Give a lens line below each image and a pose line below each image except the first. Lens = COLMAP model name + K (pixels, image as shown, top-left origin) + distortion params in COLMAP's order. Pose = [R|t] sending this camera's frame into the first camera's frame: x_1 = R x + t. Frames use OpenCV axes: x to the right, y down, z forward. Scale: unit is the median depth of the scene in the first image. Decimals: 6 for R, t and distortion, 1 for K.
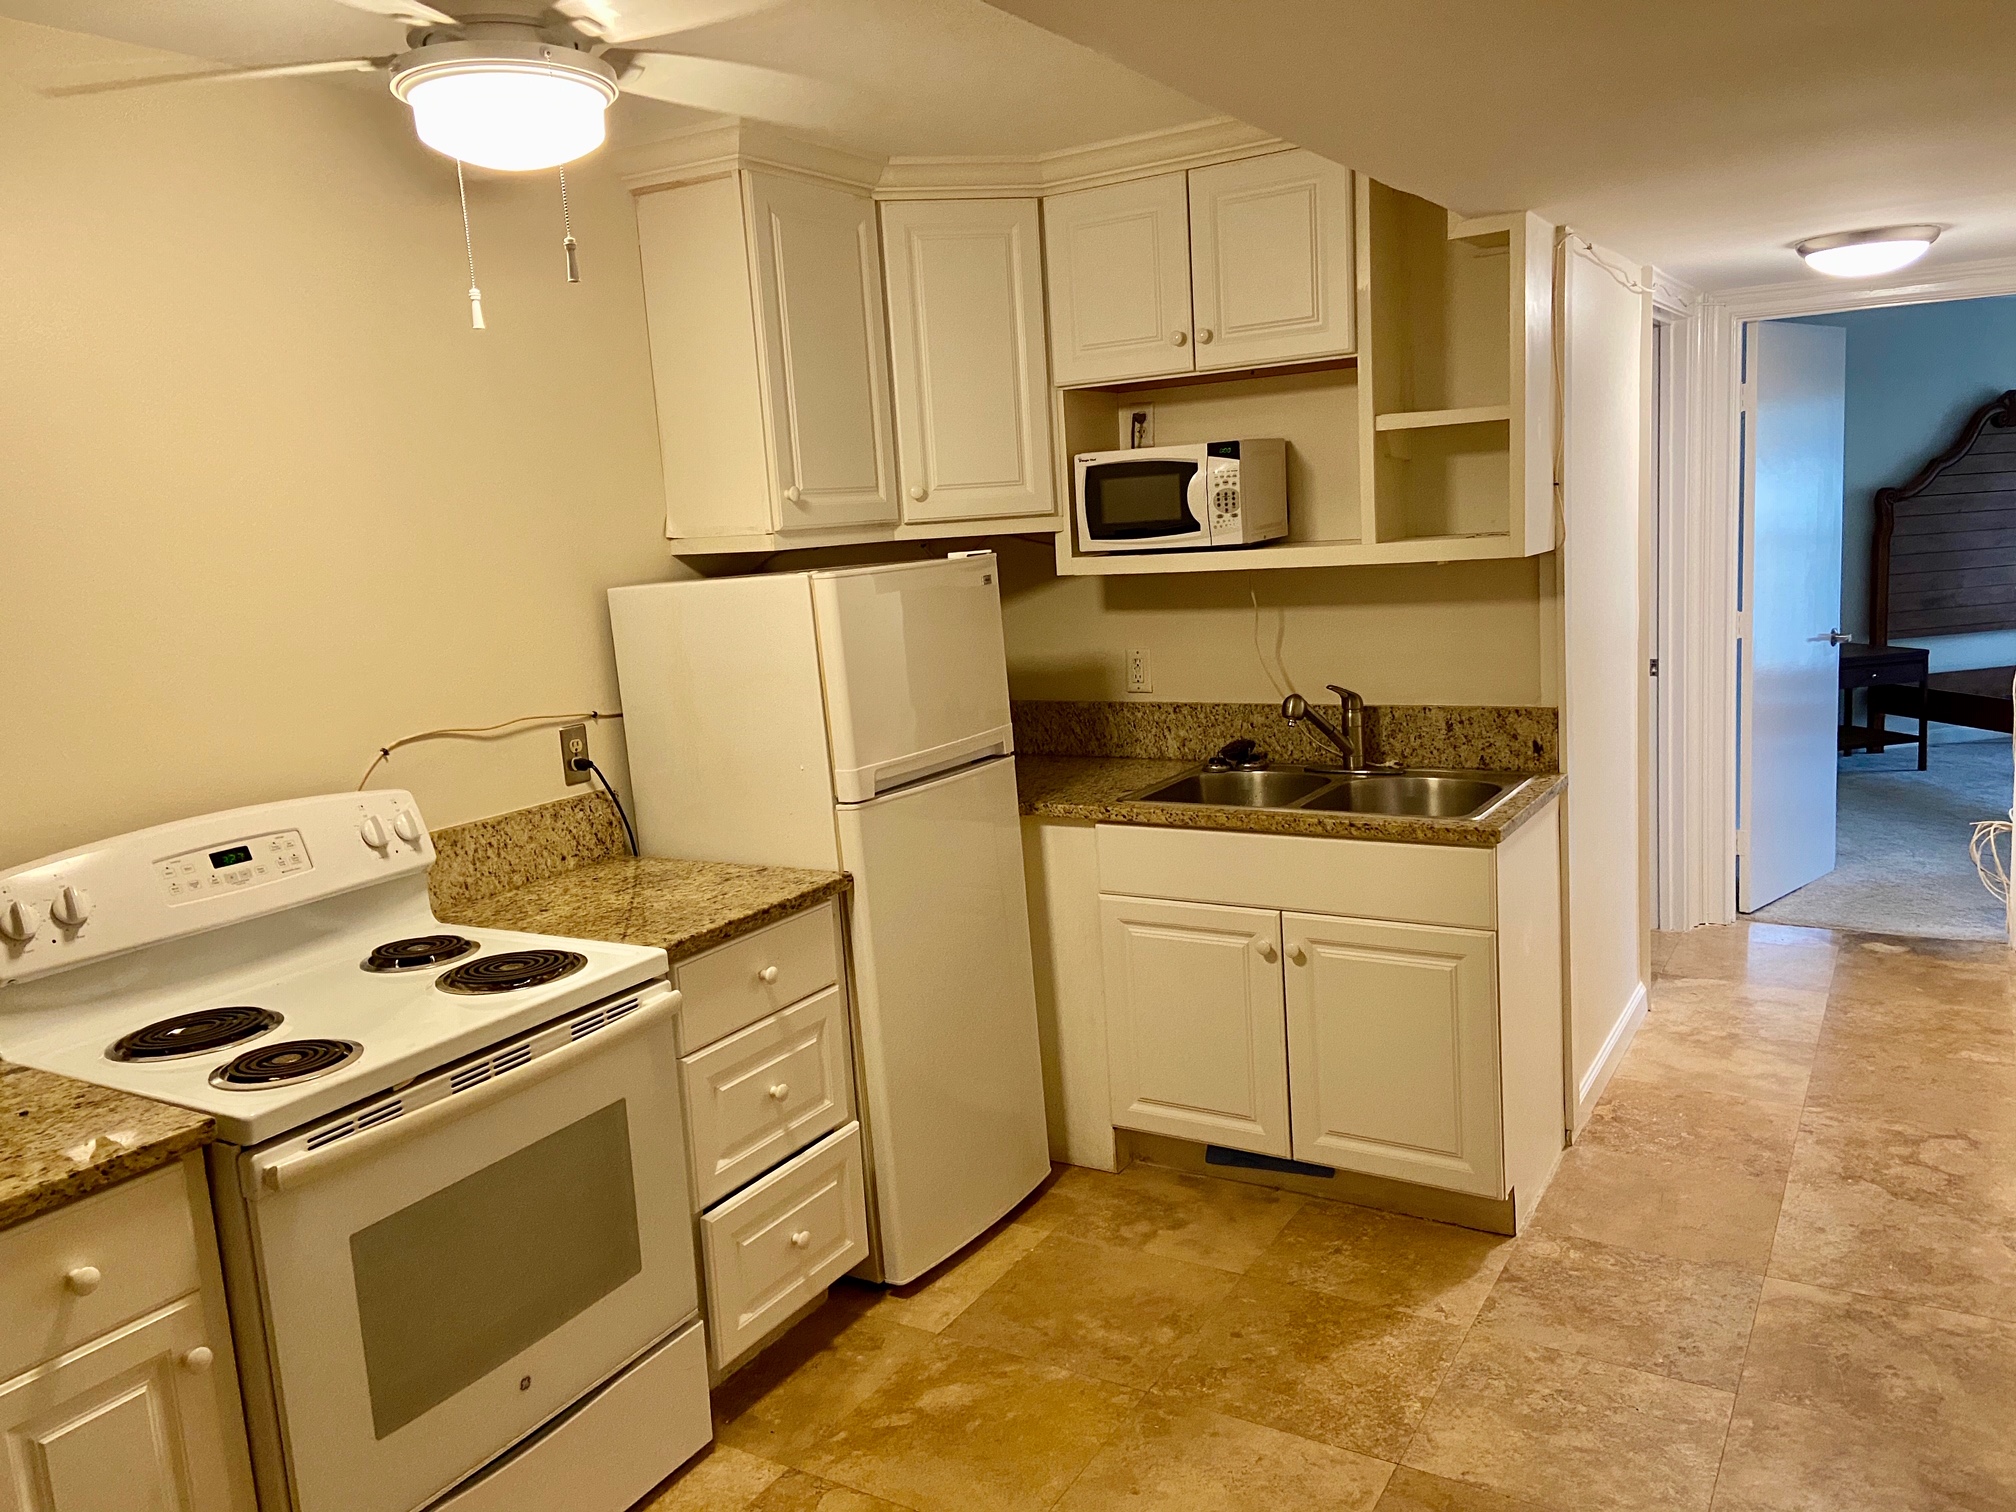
lens RADIAL K [[1511.3, 0, 1012.1], [0, 1511.3, 746.1], [0, 0, 1]] dist [0.011545, -0.002397]
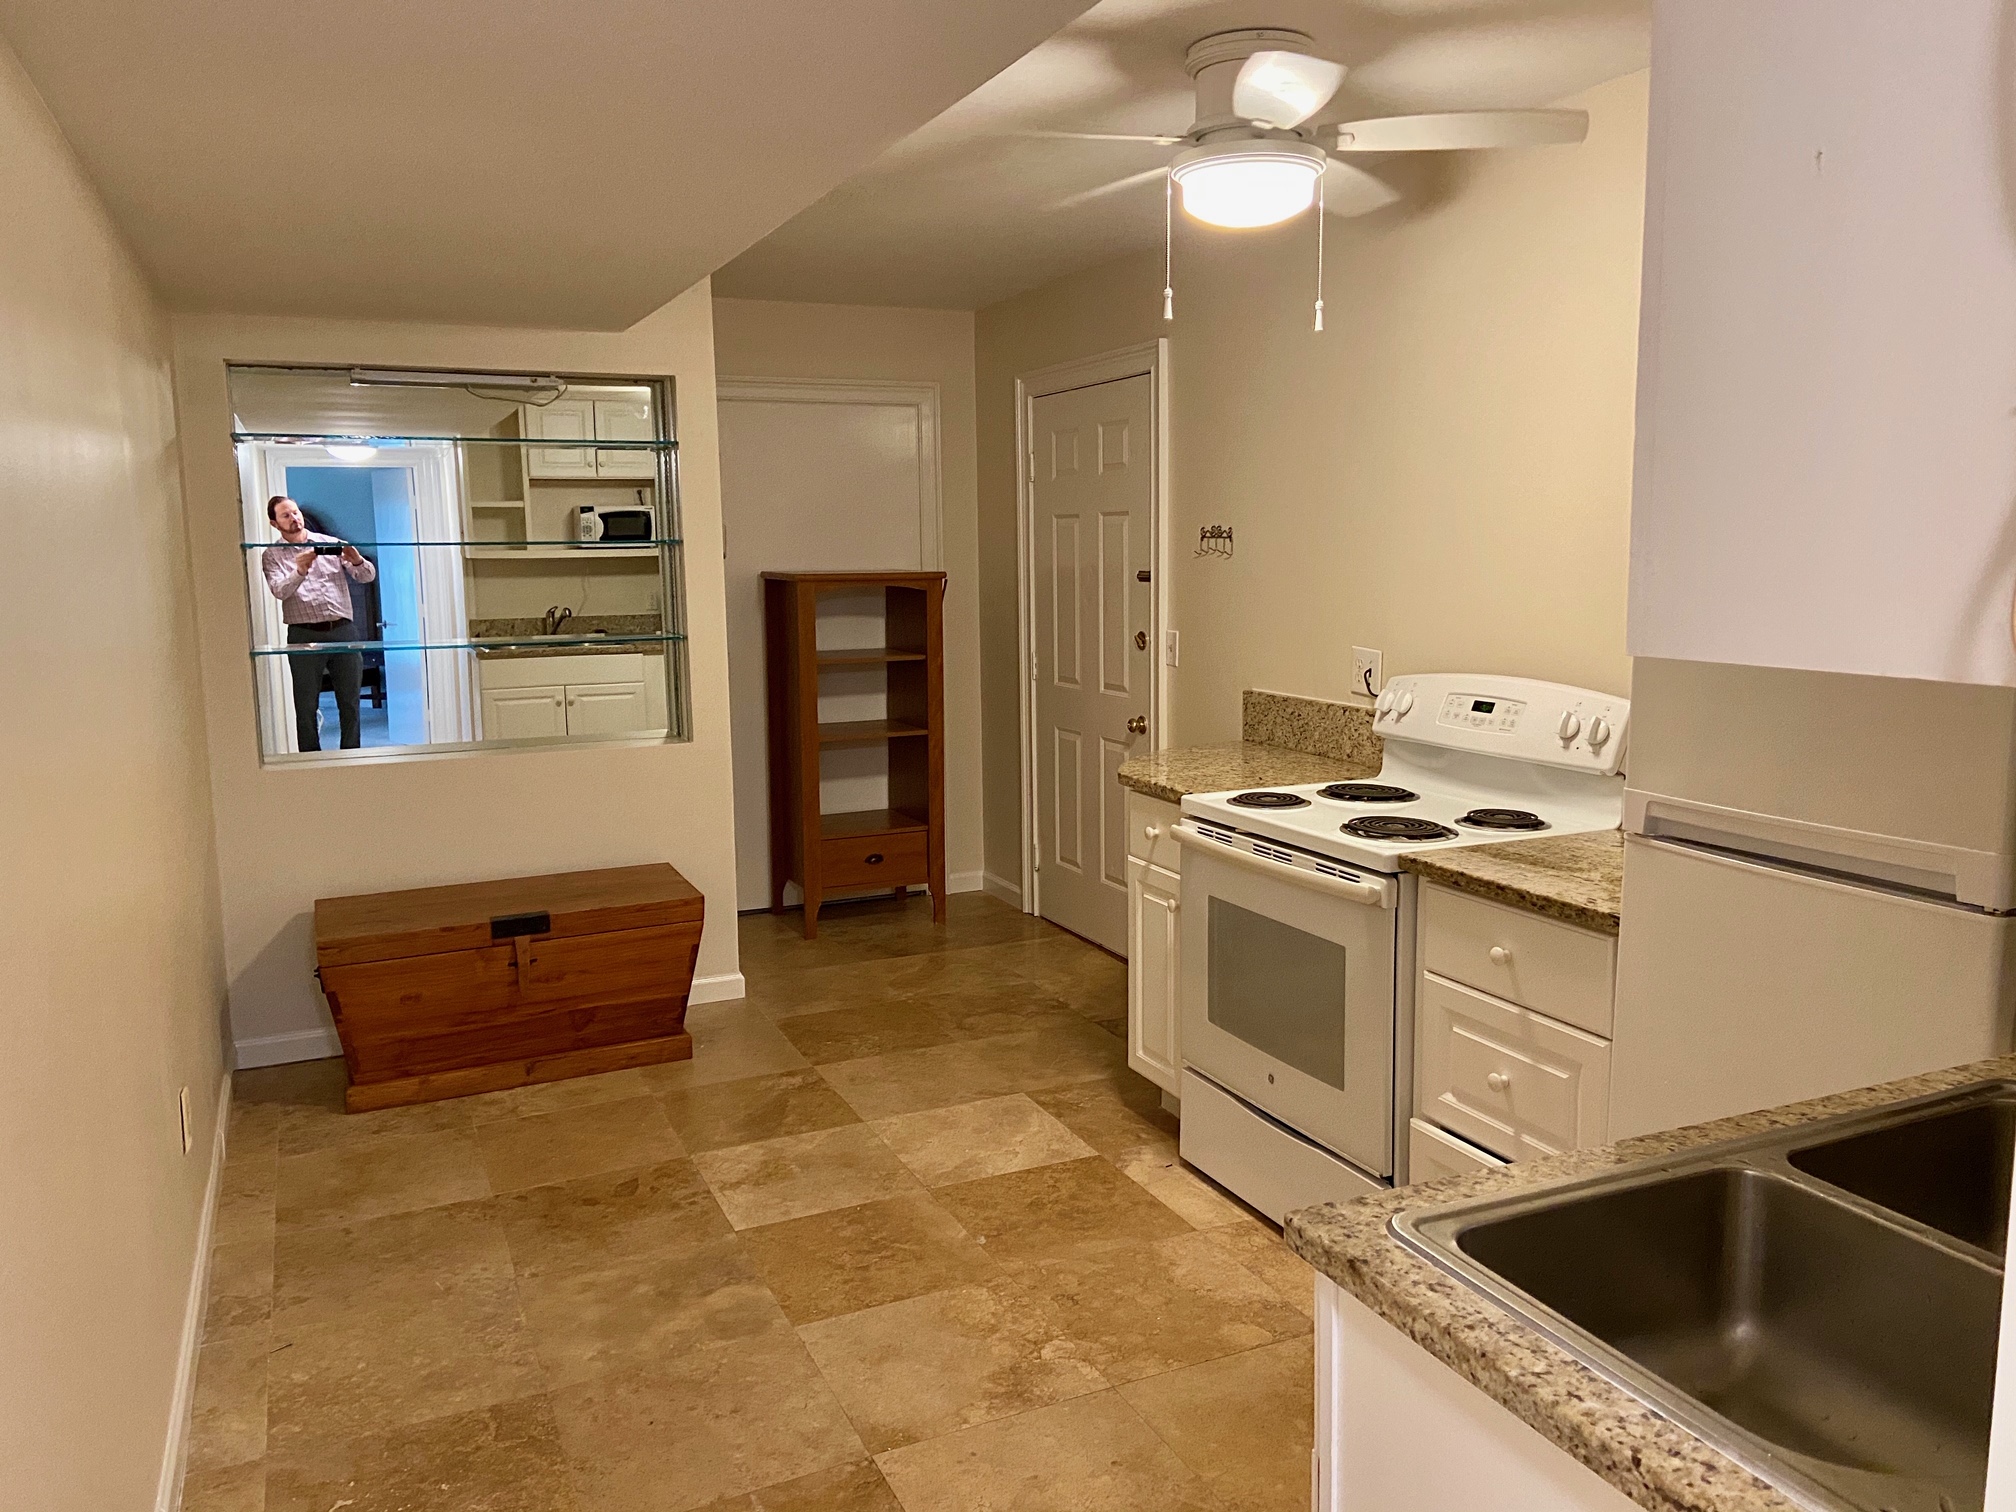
lens RADIAL K [[1511.3, 0, 1012.5], [0, 1511.3, 764.1], [0, 0, 1]] dist [0.011545, -0.002397]
pose [[-0.584806, 0.186534, -0.789435, 0.758282], [-0.068459, 0.958380, 0.277167, -0.208341], [0.808279, 0.216133, -0.547696, 1.280714]]
